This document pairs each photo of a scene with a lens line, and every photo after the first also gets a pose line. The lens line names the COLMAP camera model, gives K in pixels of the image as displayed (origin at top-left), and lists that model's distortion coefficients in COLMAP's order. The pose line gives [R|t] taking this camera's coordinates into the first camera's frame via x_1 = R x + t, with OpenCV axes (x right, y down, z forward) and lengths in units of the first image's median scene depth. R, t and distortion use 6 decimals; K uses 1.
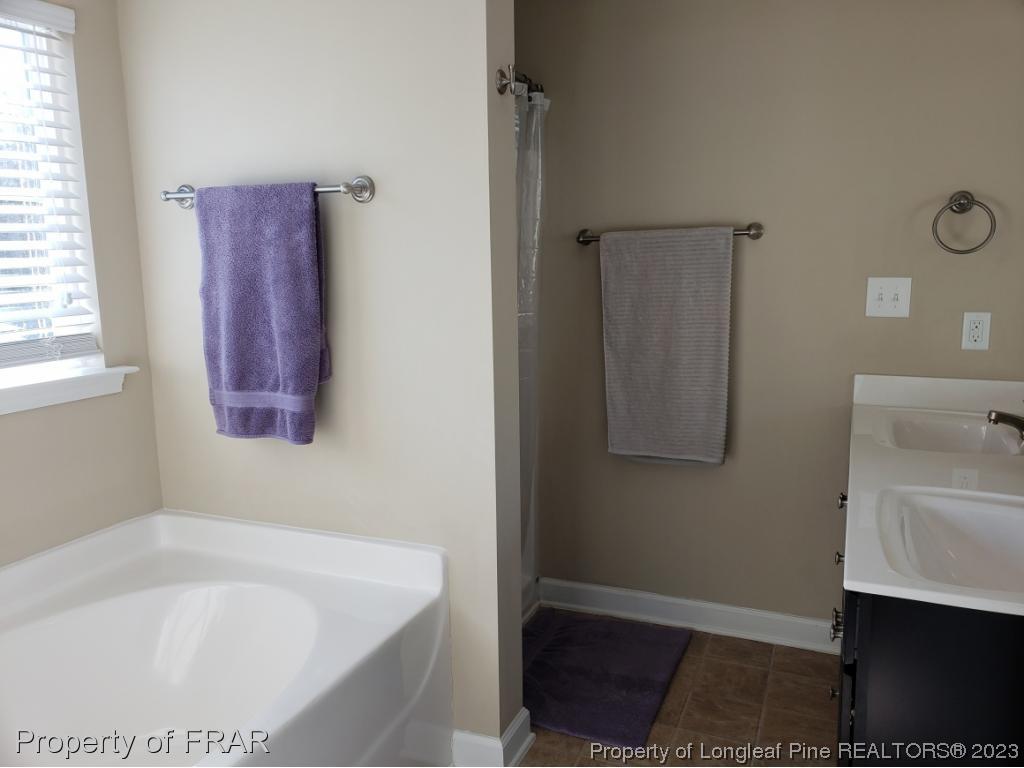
lens RADIAL K [[774.6, 0, 515.6], [0, 774.6, 379.5], [0, 0, 1]] dist [0.005011, -0.000662]
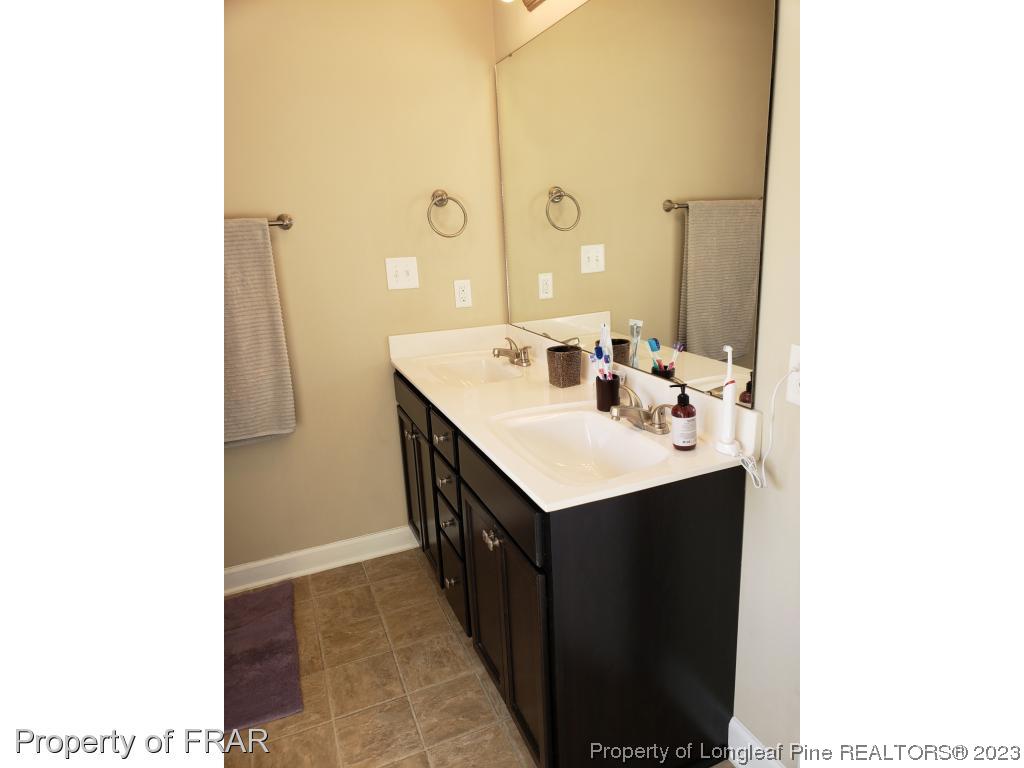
lens RADIAL K [[591.4, 0, 511.0], [0, 591.4, 384.6], [0, 0, 1]] dist [0.033085, 0.000902]
pose [[0.692302, -0.202973, 0.692474, -0.108003], [0.149979, 0.979143, 0.137058, -0.031658], [-0.705850, 0.008971, 0.708305, 0.168122]]
